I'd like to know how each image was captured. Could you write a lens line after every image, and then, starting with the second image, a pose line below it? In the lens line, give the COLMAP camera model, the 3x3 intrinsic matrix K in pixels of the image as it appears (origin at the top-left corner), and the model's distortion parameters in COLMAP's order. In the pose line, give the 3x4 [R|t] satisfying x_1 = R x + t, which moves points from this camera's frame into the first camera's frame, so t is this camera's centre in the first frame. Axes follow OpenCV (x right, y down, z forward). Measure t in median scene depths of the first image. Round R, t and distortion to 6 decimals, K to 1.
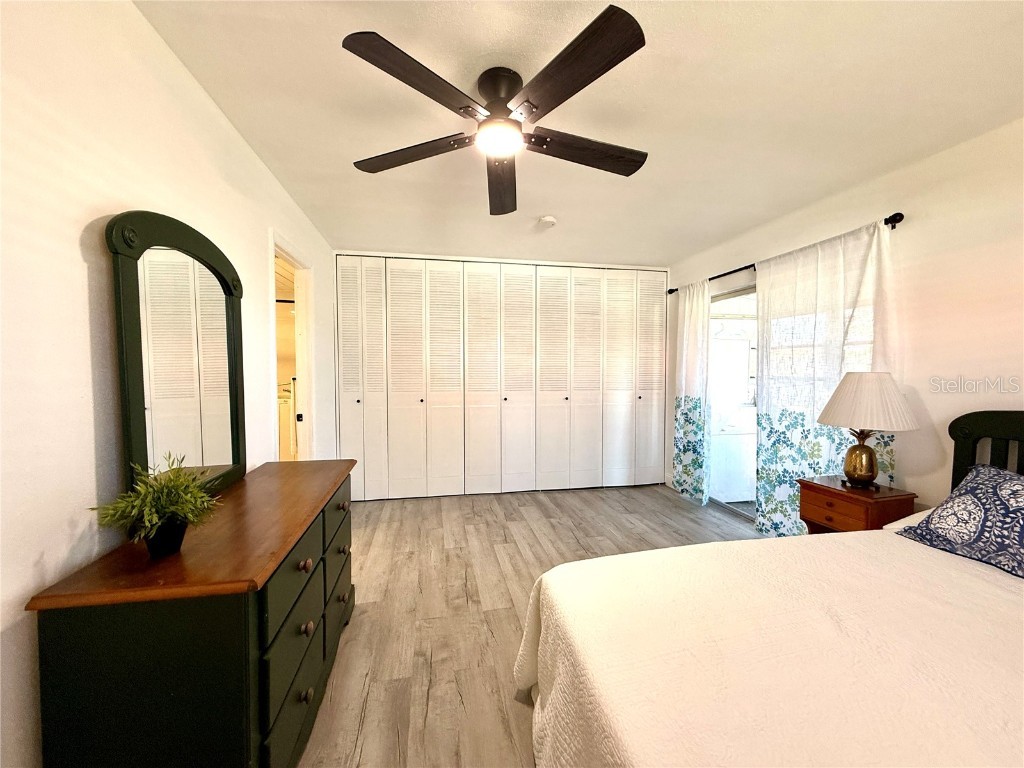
lens RADIAL K [[408.7, 0, 510.3], [0, 408.7, 384.0], [0, 0, 1]] dist [0.001207, 0.000091]
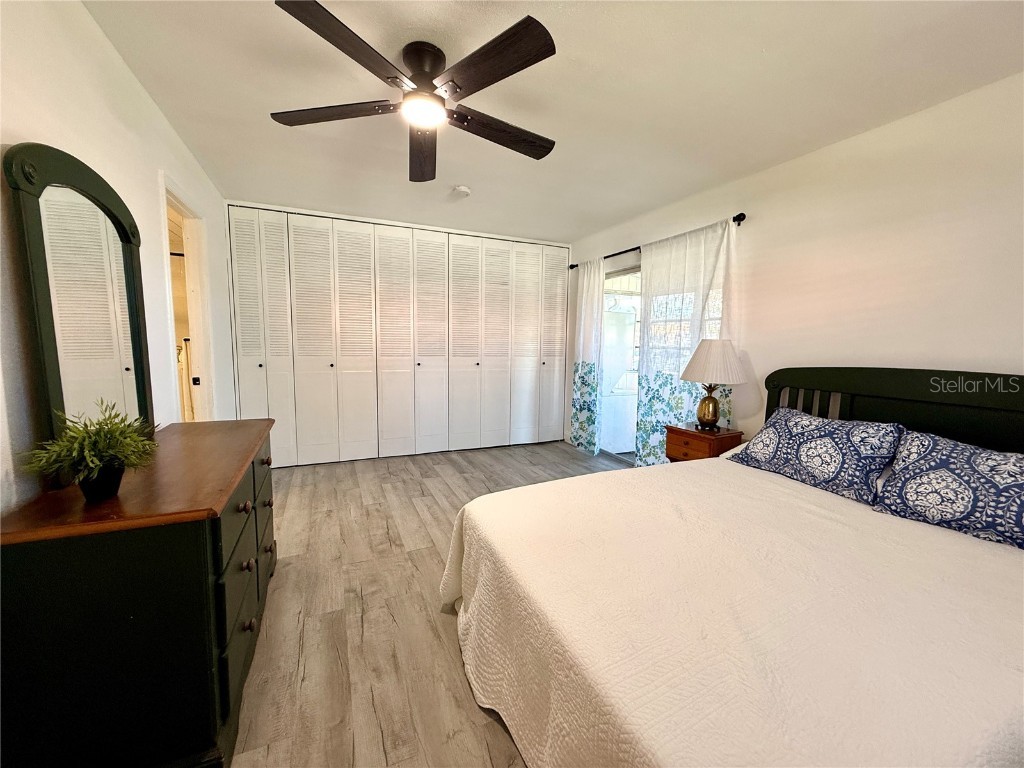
lens RADIAL K [[408.7, 0, 510.3], [0, 408.7, 384.0], [0, 0, 1]] dist [0.001207, 0.000091]
pose [[0.973900, -0.008677, 0.226814, -0.037385], [-0.007038, 0.997634, 0.068384, 0.025493], [-0.226870, -0.068195, 0.971535, -0.093934]]
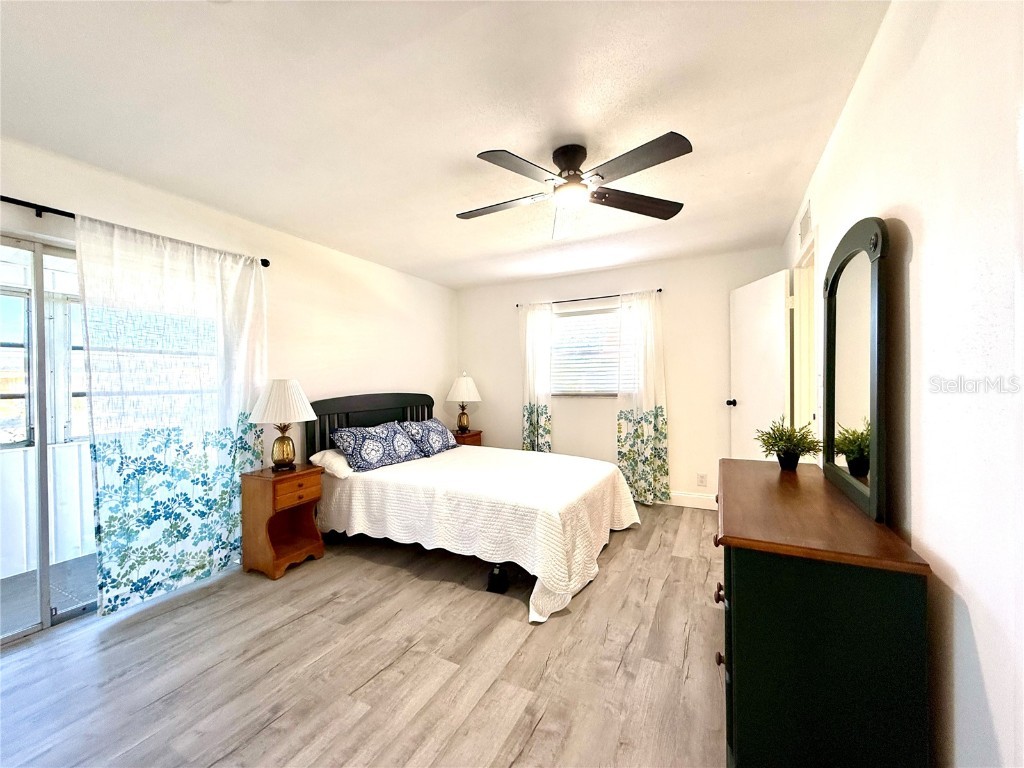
lens RADIAL K [[408.7, 0, 510.3], [0, 408.7, 384.0], [0, 0, 1]] dist [0.001207, 0.000091]
pose [[-0.784776, 0.001400, 0.619778, -0.461744], [0.032631, 0.998704, 0.039062, -0.038932], [-0.618920, 0.050879, -0.783804, 1.469152]]
